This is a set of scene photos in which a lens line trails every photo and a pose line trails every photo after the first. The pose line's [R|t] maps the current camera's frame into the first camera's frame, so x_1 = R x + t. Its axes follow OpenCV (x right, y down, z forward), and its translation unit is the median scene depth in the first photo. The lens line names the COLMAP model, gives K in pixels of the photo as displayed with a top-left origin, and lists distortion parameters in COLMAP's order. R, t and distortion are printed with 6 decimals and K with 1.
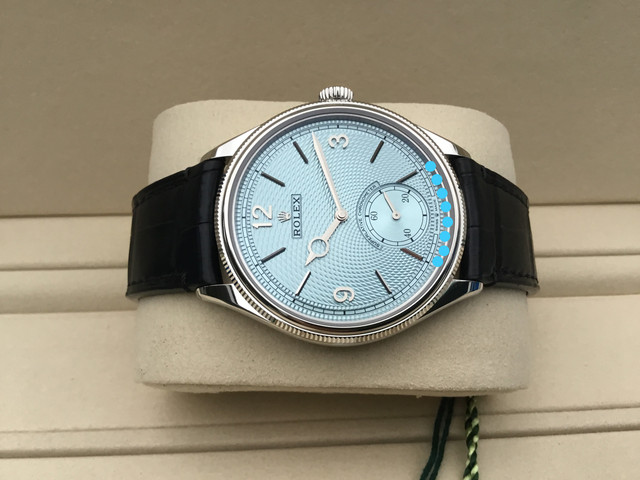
lens RADIAL K [[607.3, 0, 308.8], [0, 607.3, 240.6], [0, 0, 1]] dist [0.050615, -0.002686]
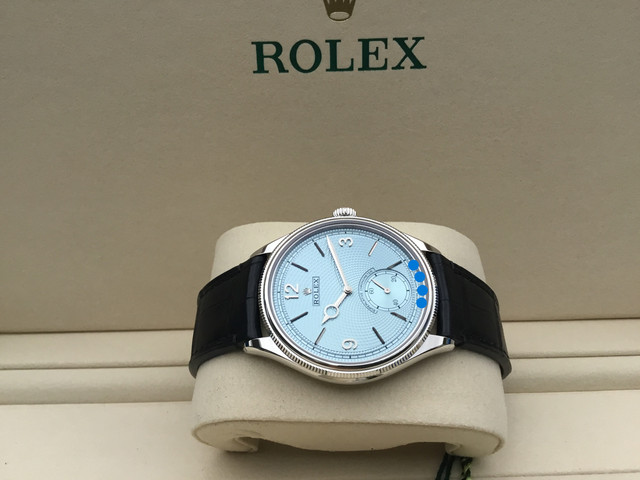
lens RADIAL K [[607.3, 0, 308.8], [0, 607.3, 240.6], [0, 0, 1]] dist [0.050615, -0.002686]
pose [[0.998069, -0.012586, -0.060832, 0.048829], [-0.006596, 0.952255, -0.305232, 0.269641], [0.061769, 0.305043, 0.950333, -0.365347]]
